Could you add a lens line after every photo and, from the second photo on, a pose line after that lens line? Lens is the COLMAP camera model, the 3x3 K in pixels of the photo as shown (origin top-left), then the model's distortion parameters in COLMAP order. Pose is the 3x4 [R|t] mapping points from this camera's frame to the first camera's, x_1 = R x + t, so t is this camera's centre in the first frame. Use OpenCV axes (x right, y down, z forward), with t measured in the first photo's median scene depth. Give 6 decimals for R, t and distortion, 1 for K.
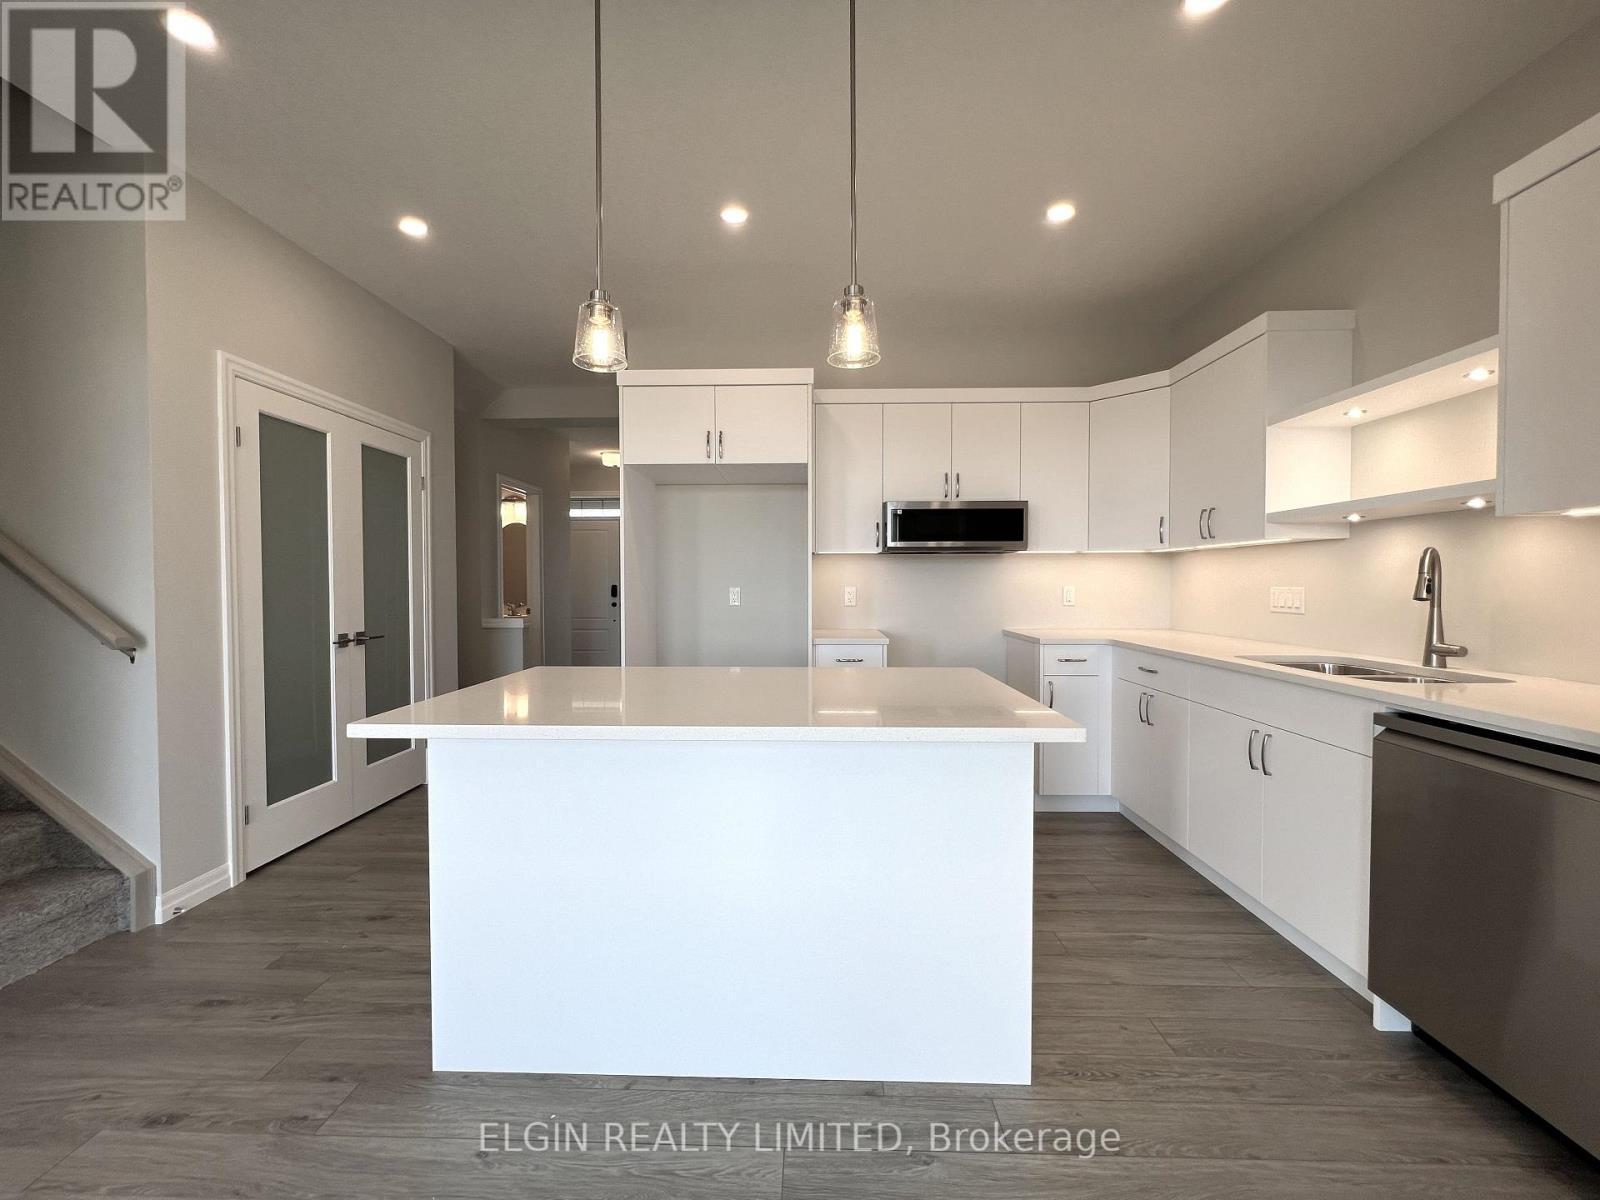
lens RADIAL K [[636.7, 0, 803.5], [0, 636.7, 596.9], [0, 0, 1]] dist [0.003125, -0.000037]
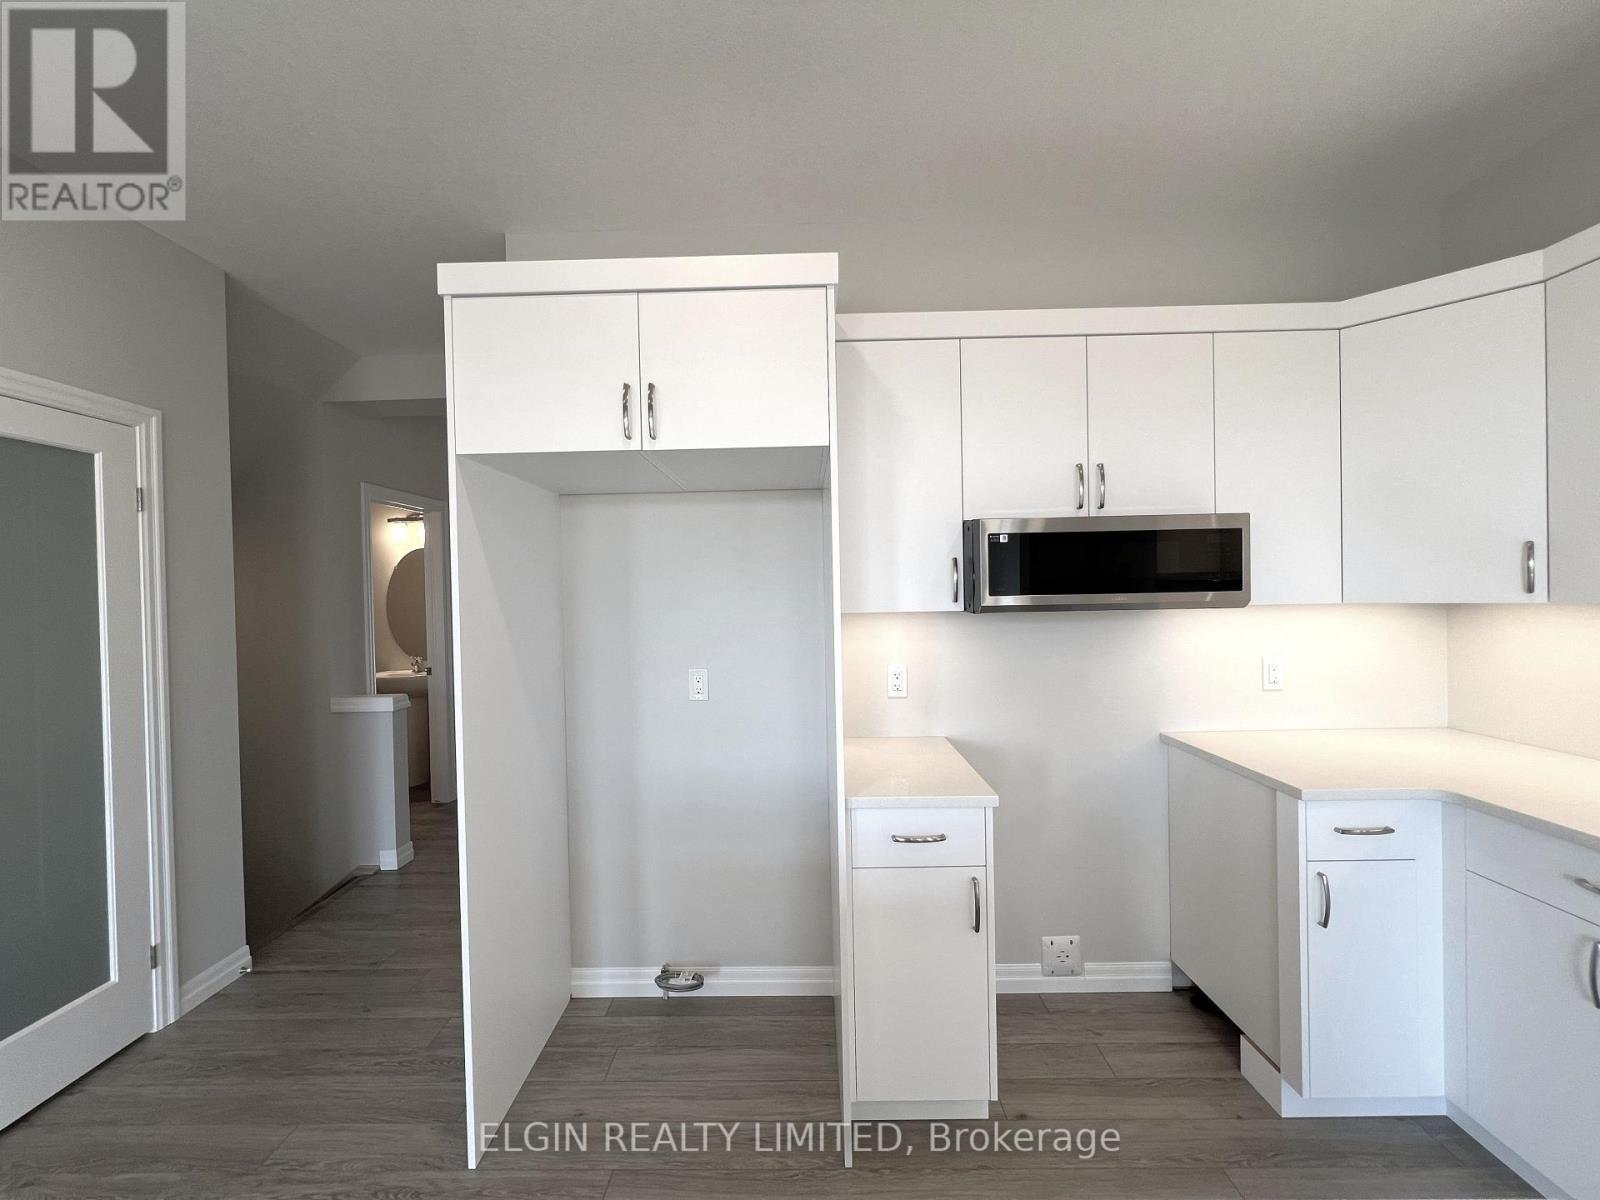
lens RADIAL K [[636.7, 0, 796.6], [0, 636.7, 593.6], [0, 0, 1]] dist [0.003125, -0.000037]
pose [[0.999846, -0.017357, -0.002740, -0.017546], [0.017306, 0.999694, -0.017661, -0.081074], [0.003045, 0.017611, 0.999840, 0.471028]]
